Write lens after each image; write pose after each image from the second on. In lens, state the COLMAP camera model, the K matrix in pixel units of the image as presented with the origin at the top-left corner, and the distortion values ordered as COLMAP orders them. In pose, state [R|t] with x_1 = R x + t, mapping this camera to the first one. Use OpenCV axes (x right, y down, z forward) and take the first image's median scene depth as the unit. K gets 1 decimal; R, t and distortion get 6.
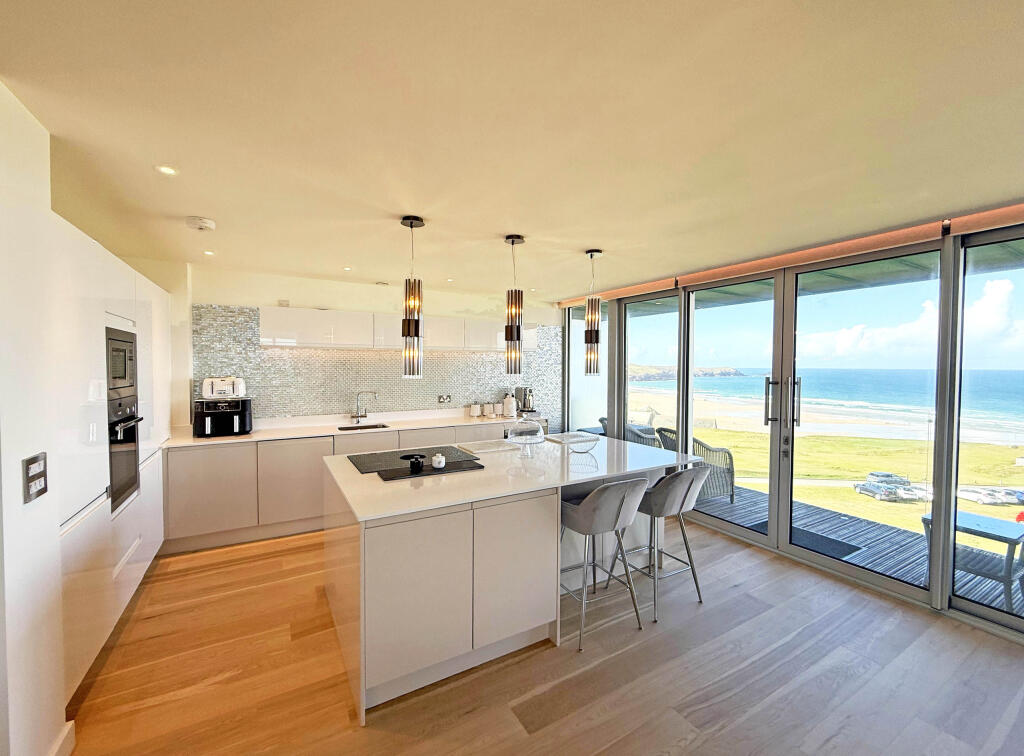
lens RADIAL K [[415.8, 0, 512.0], [0, 415.8, 378.0], [0, 0, 1]] dist [0.002112, 0.000110]
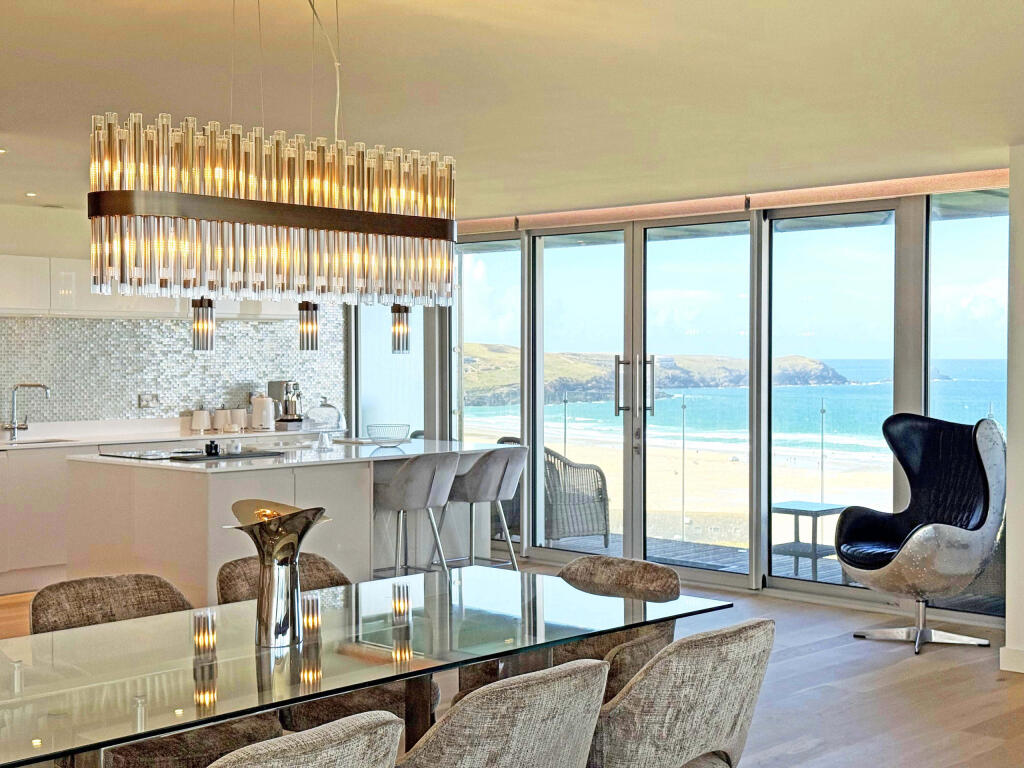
lens RADIAL K [[1411.9, 0, 512.0], [0, 1411.9, 384.0], [0, 0, 1]] dist [-0.000404, 0.010670]
pose [[0.961494, -0.009126, 0.274673, -0.320462], [0.011465, 0.999910, -0.006911, 0.068801], [-0.274585, 0.009794, 0.961513, -1.534956]]
